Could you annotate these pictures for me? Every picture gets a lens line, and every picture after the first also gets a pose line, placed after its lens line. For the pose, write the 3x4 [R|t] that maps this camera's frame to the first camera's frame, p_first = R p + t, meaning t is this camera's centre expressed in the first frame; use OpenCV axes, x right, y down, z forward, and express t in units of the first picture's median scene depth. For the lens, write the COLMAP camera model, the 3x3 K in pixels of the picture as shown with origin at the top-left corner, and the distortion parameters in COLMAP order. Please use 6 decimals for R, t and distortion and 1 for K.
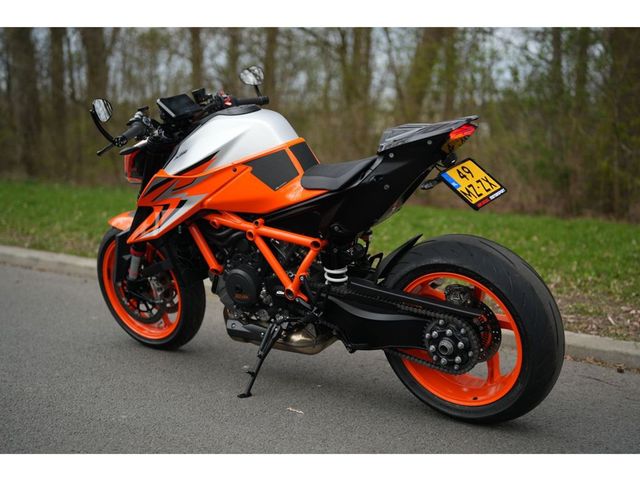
lens RADIAL K [[885.5, 0, 320.0], [0, 885.5, 240.0], [0, 0, 1]] dist [-0.103959, 0.984594]
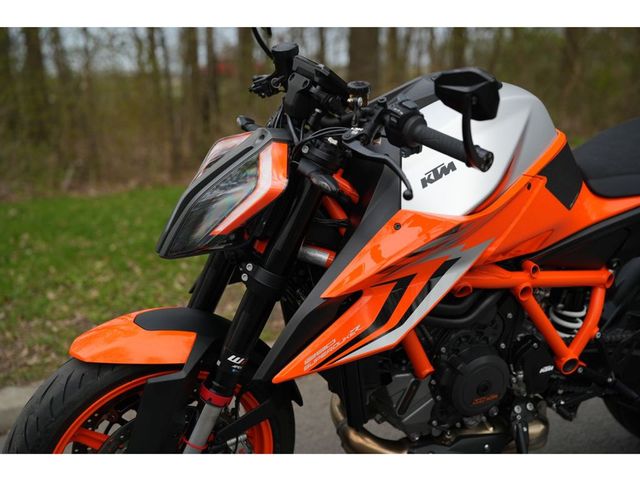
lens RADIAL K [[885.5, 0, 320.0], [0, 885.5, 240.0], [0, 0, 1]] dist [-0.103959, 0.984594]
pose [[0.498312, -0.196168, 0.844514, -0.648905], [0.158041, 0.978299, 0.133992, -0.142581], [-0.852472, 0.066698, 0.518501, 0.816955]]
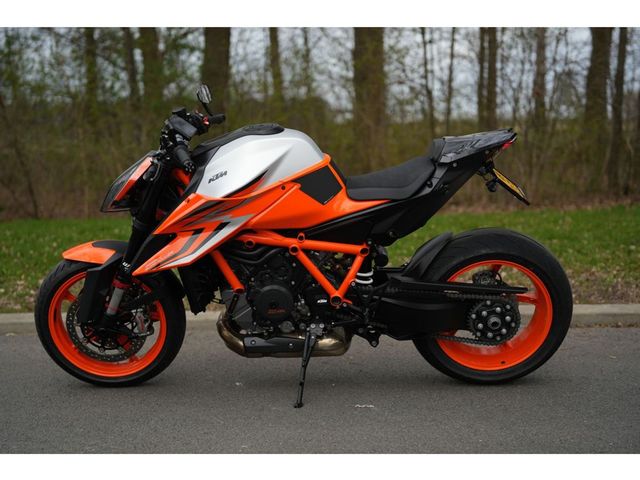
lens RADIAL K [[885.5, 0, 320.0], [0, 885.5, 240.0], [0, 0, 1]] dist [-0.103959, 0.984594]
pose [[0.824558, -0.102316, 0.556449, -0.635859], [0.105780, 0.994049, 0.026033, -0.041273], [-0.555801, 0.037396, 0.830474, 0.124451]]
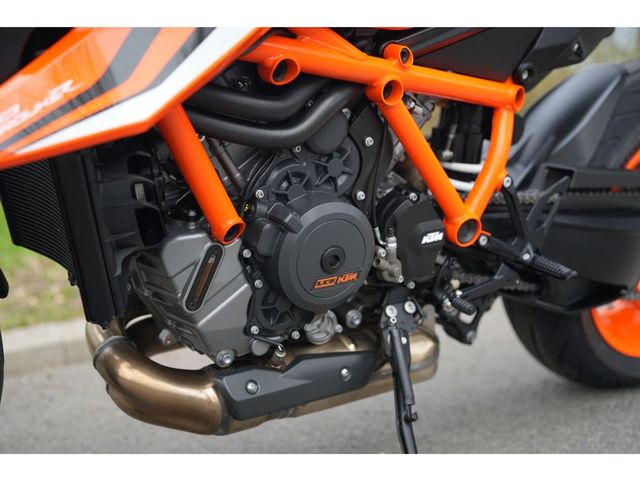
lens RADIAL K [[885.5, 0, 320.0], [0, 885.5, 240.0], [0, 0, 1]] dist [-0.103959, 0.984594]
pose [[0.367294, -0.154574, 0.917171, -0.429575], [0.186078, 0.978370, 0.090371, 0.015955], [-0.911301, 0.137473, 0.388113, 0.906794]]
